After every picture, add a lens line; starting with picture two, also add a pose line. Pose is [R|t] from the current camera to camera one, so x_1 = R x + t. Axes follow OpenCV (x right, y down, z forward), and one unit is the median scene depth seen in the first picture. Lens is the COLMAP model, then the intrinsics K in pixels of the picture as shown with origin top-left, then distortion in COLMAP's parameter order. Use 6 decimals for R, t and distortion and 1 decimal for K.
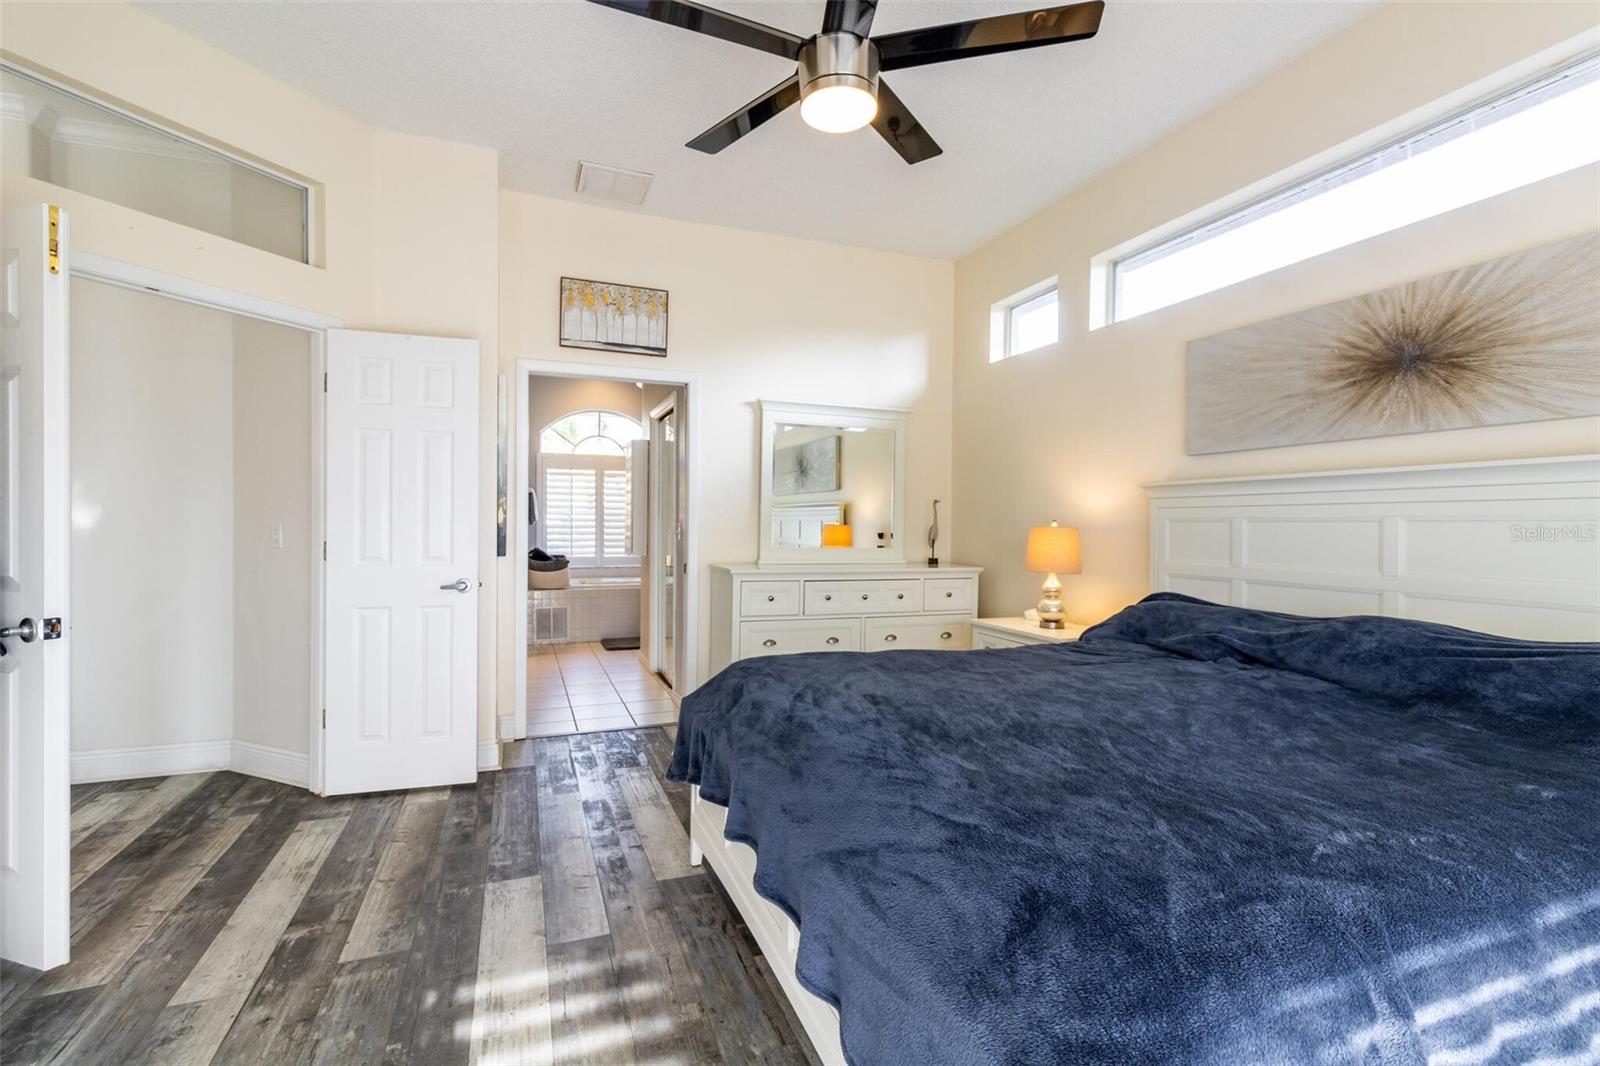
lens RADIAL K [[743.3, 0, 803.6], [0, 743.3, 530.2], [0, 0, 1]] dist [0.008498, -0.000688]
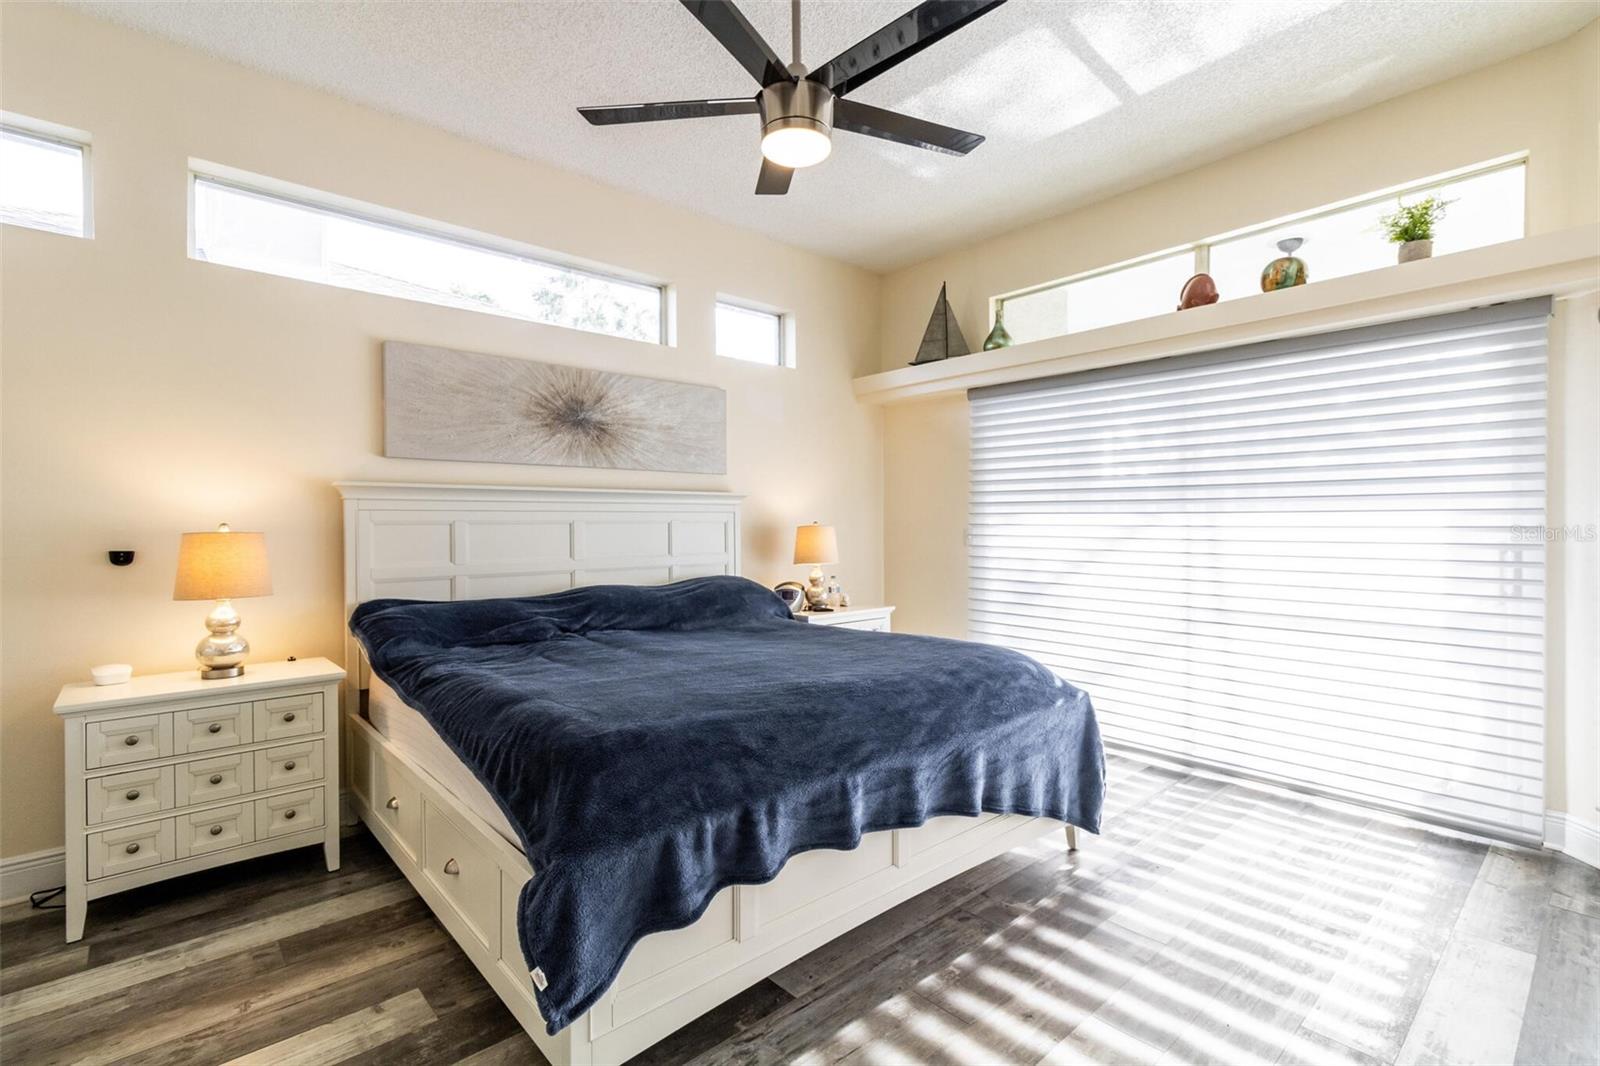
lens RADIAL K [[743.3, 0, 798.3], [0, 743.3, 534.1], [0, 0, 1]] dist [0.008498, -0.000688]
pose [[-0.355092, -0.015254, 0.934707, -0.811679], [0.010953, 0.999730, 0.020477, -0.017078], [-0.934767, 0.017509, -0.354829, 1.159107]]
